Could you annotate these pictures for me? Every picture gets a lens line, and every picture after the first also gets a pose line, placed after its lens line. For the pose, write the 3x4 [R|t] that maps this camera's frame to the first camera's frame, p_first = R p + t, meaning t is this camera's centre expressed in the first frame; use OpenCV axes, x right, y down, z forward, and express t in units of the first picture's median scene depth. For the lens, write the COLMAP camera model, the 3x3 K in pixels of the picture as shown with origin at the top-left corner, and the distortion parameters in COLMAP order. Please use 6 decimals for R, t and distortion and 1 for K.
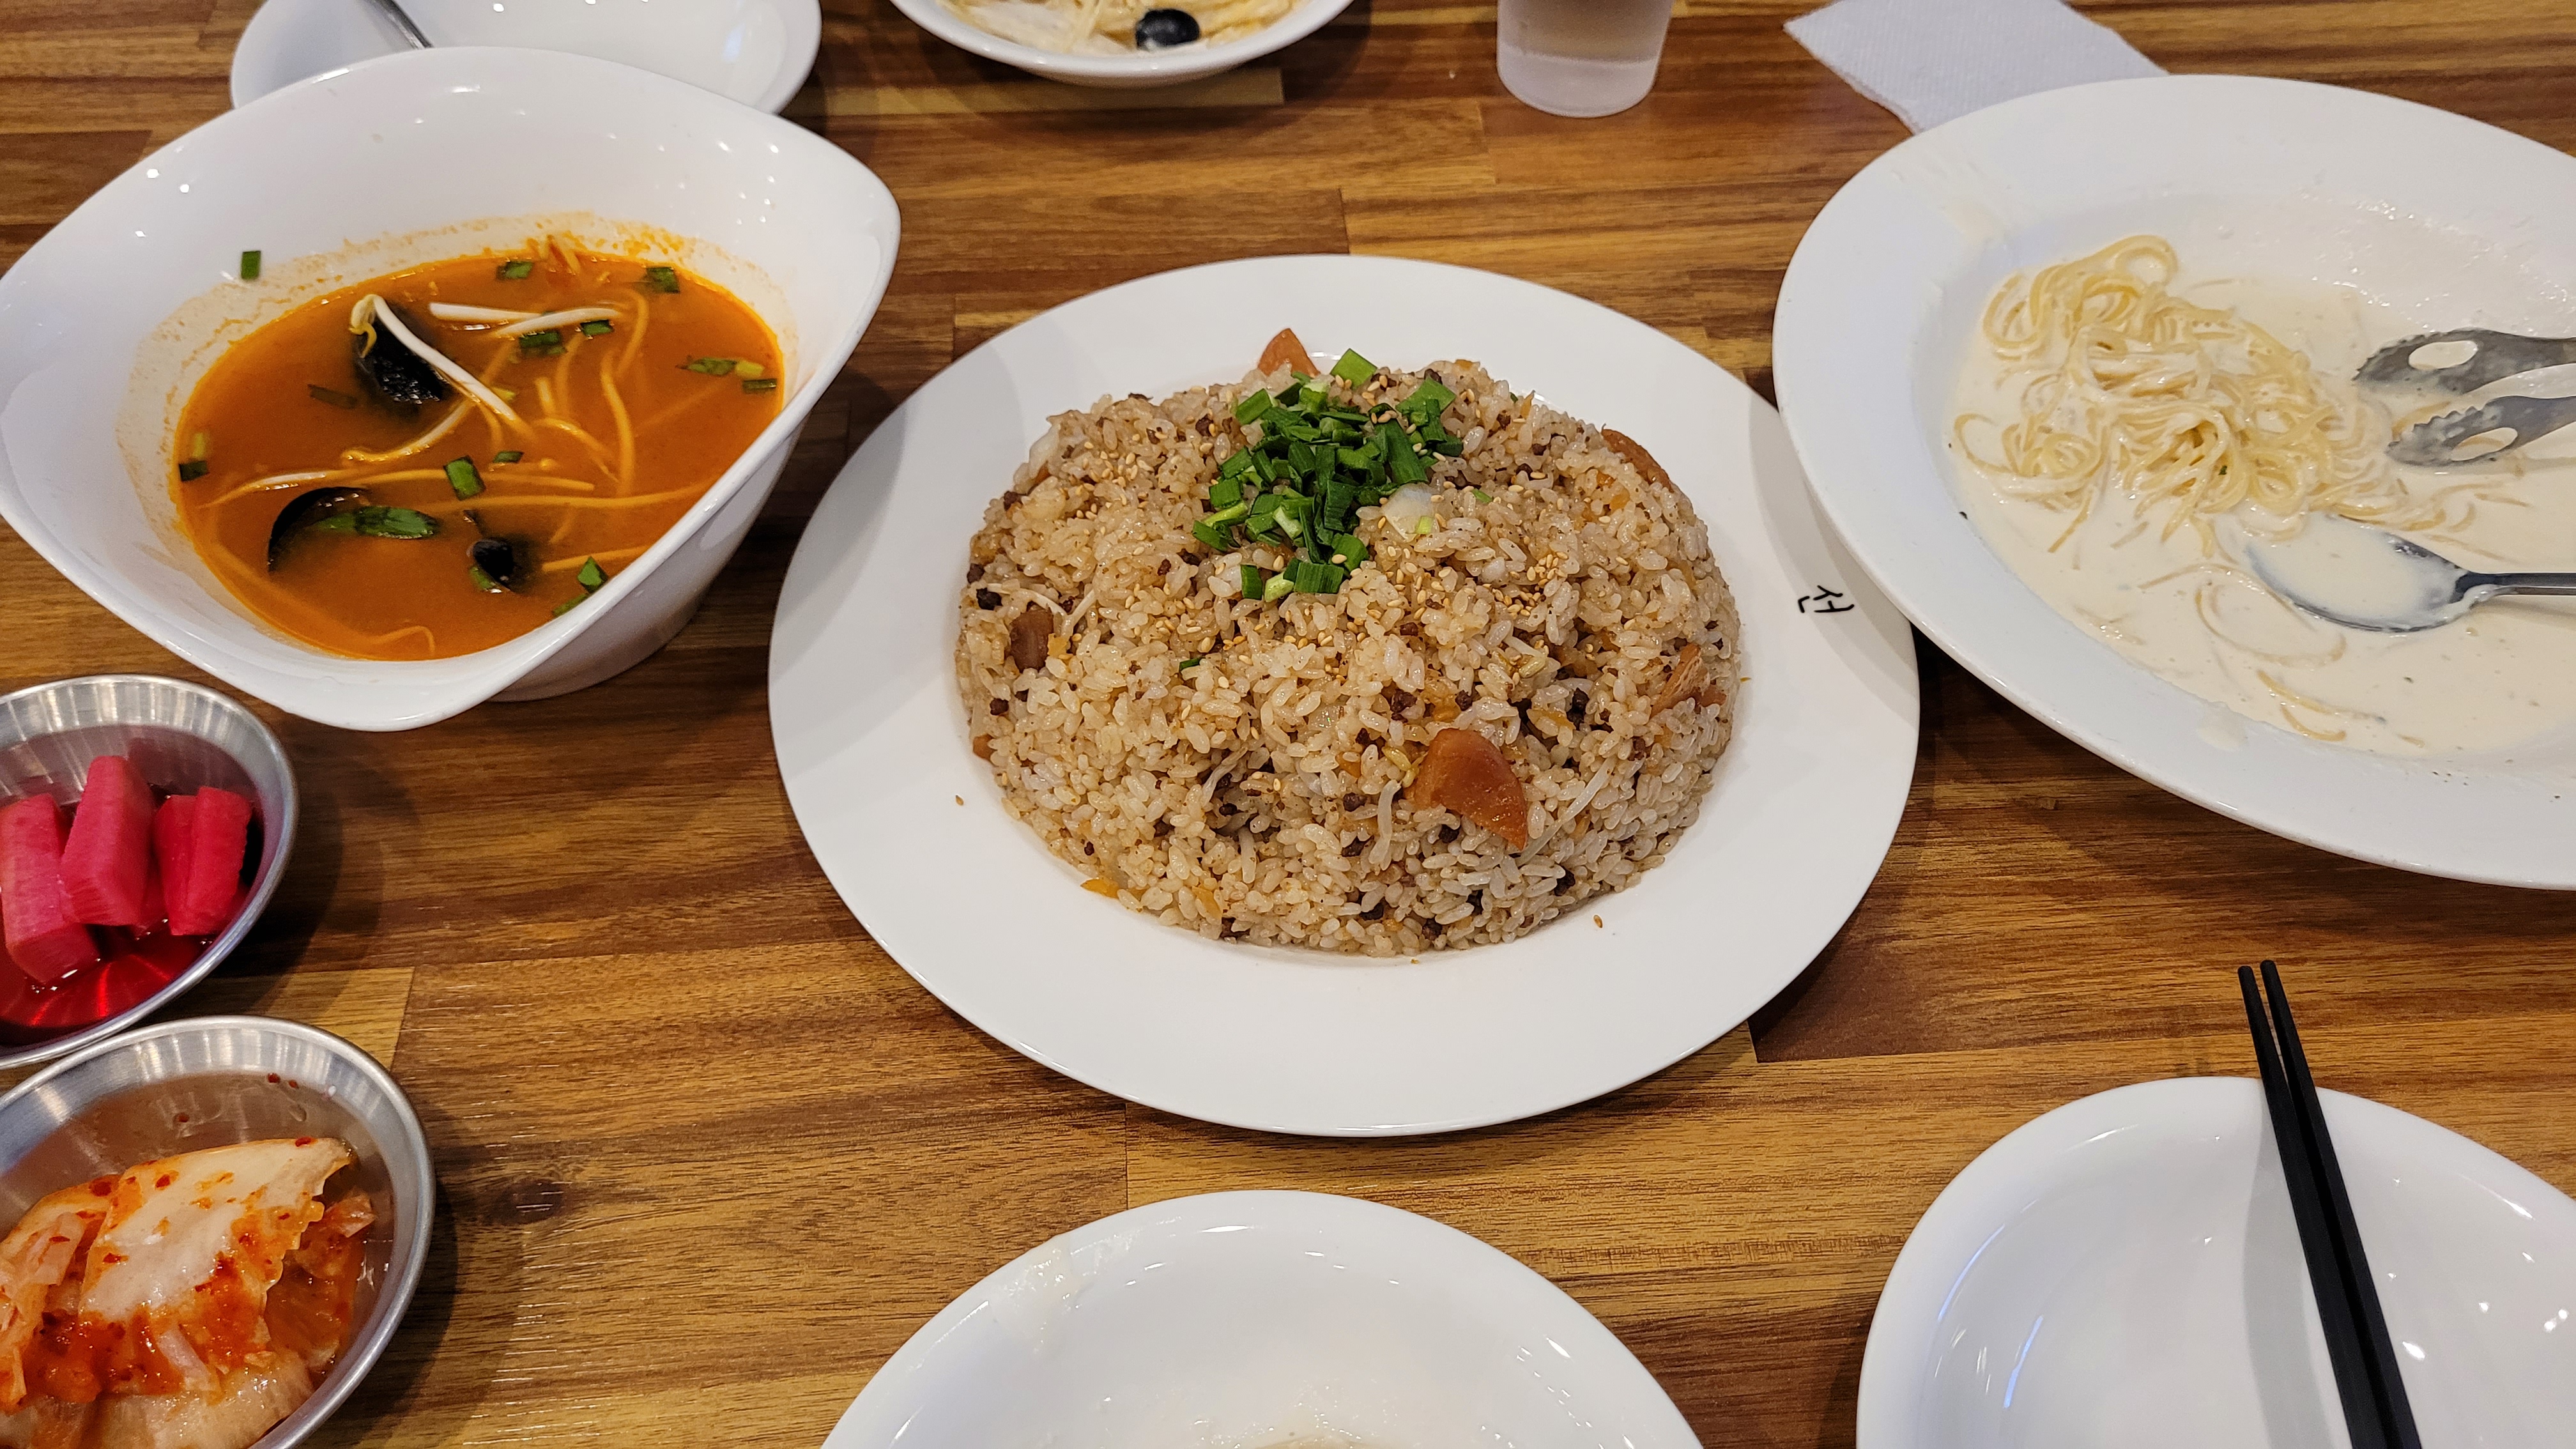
lens RADIAL K [[1962.6, 0, 1324.9], [0, 1962.6, 723.0], [0, 0, 1]] dist [0.002152, -0.002363]
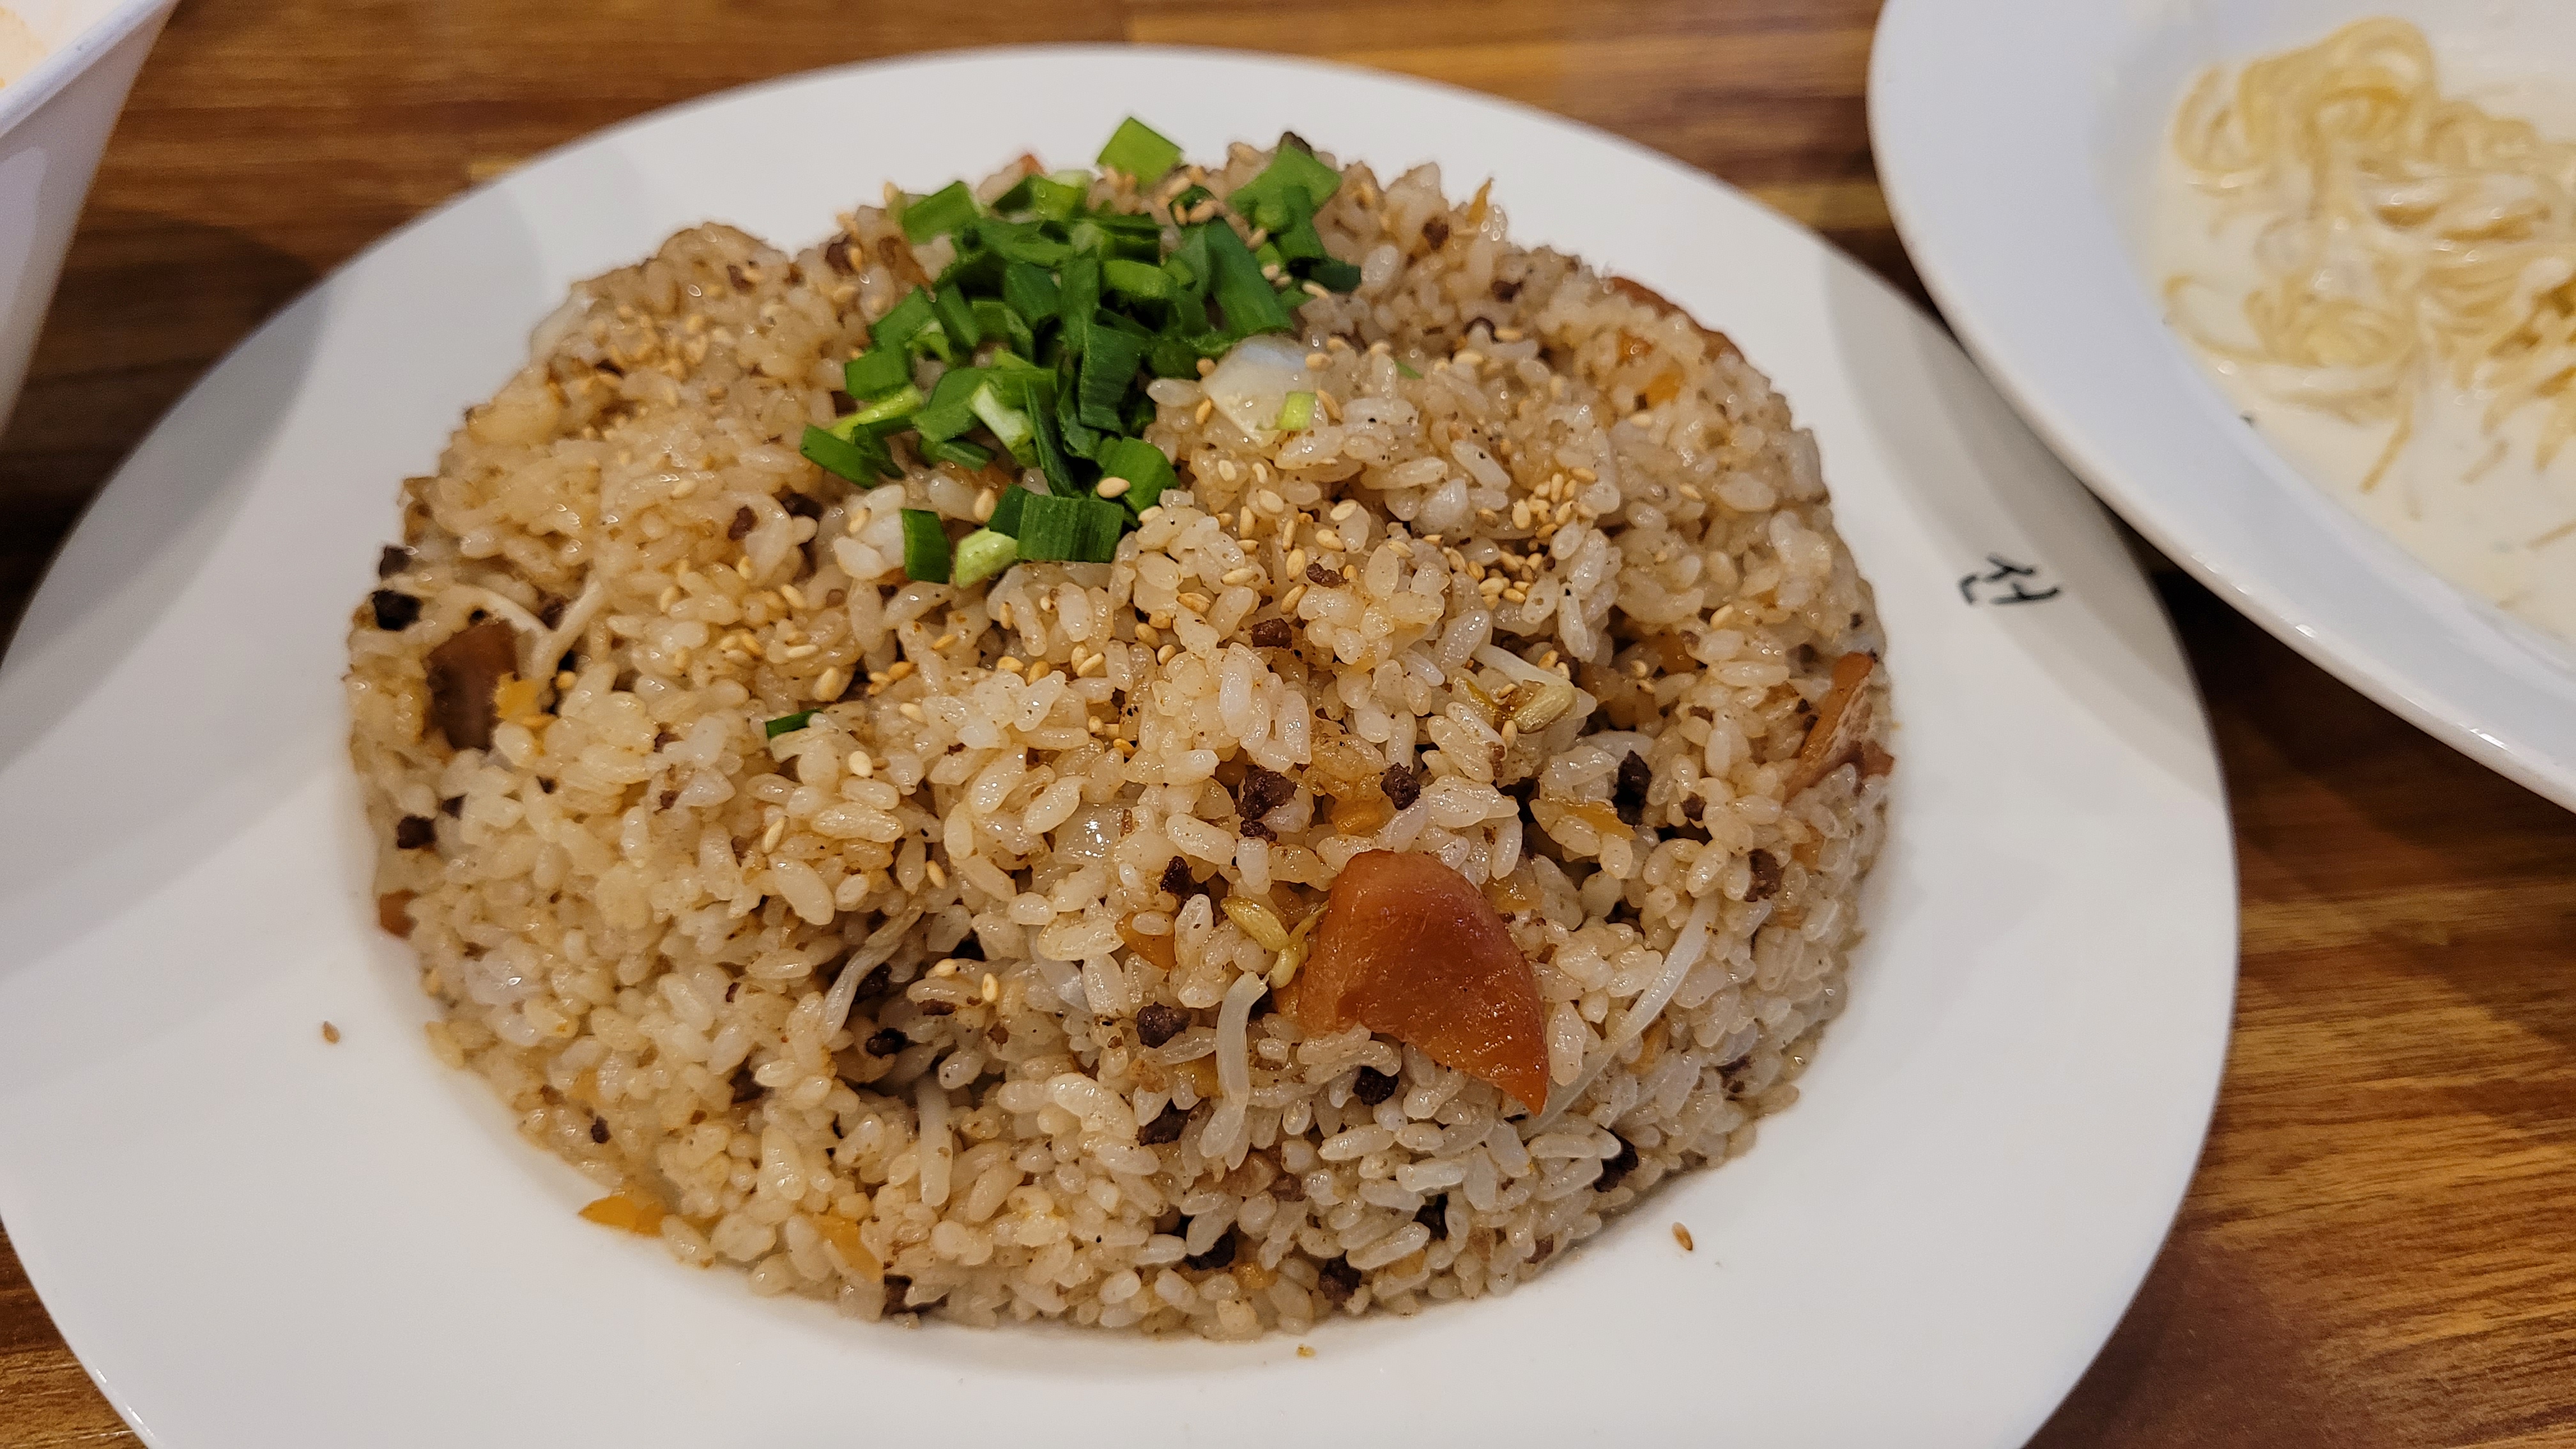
lens RADIAL K [[1962.6, 0, 1324.9], [0, 1962.6, 723.0], [0, 0, 1]] dist [0.002152, -0.002363]
pose [[0.995387, -0.031655, 0.090568, 0.012659], [0.035396, 0.998572, -0.040005, -0.007976], [-0.089172, 0.043026, 0.995086, 0.517205]]
